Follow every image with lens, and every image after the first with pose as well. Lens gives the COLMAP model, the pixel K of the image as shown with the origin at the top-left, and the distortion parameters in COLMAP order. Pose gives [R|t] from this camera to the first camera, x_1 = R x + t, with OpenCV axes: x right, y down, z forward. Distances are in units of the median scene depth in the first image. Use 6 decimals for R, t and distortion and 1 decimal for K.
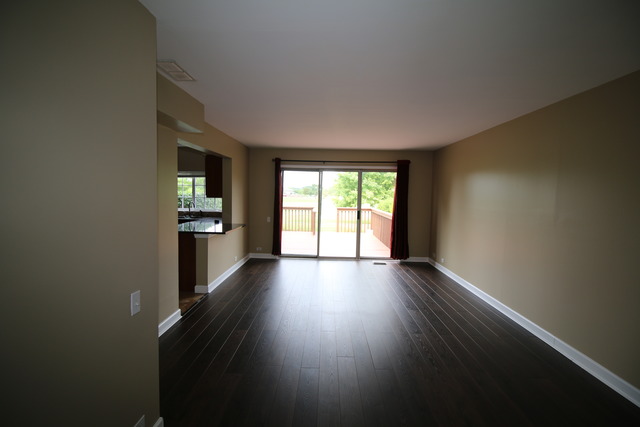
lens RADIAL K [[297.2, 0, 320.8], [0, 297.2, 210.2], [0, 0, 1]] dist [-0.009776, -0.001439]
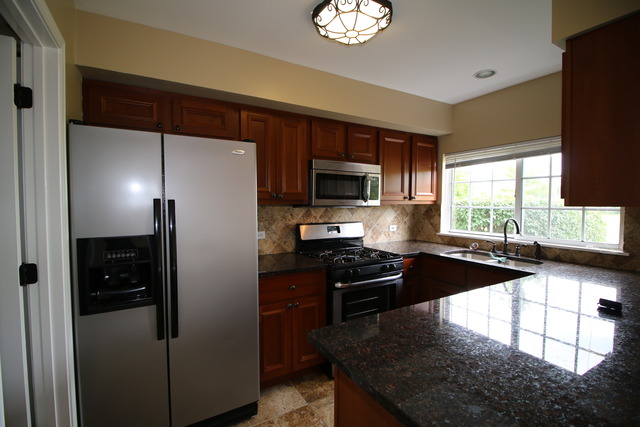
lens RADIAL K [[297.2, 0, 317.9], [0, 297.2, 214.5], [0, 0, 1]] dist [-0.009776, -0.001439]
pose [[0.525708, 0.018932, -0.850454, -0.231034], [-0.043040, 0.999064, -0.004365, -0.020807], [0.849576, 0.038898, 0.526031, 0.562042]]
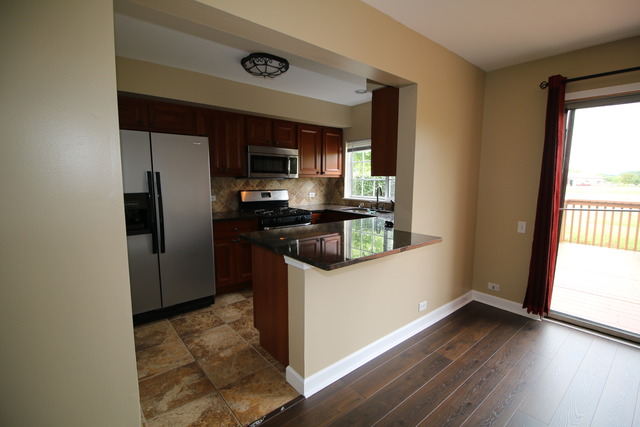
lens RADIAL K [[297.2, 0, 320.5], [0, 297.2, 214.6], [0, 0, 1]] dist [-0.009776, -0.001439]
pose [[0.657208, 0.075665, -0.749902, -0.043477], [-0.037043, 0.996988, 0.068133, -0.006401], [0.752798, -0.016999, 0.658032, 0.487747]]
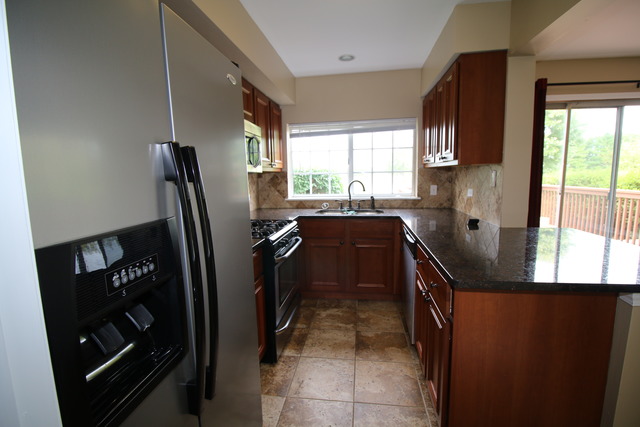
lens RADIAL K [[297.2, 0, 318.5], [0, 297.2, 212.7], [0, 0, 1]] dist [-0.009776, -0.001439]
pose [[0.991018, -0.022972, -0.131740, -0.426941], [0.031712, 0.997405, 0.064637, -0.007960], [0.129914, -0.068234, 0.989175, 0.471910]]
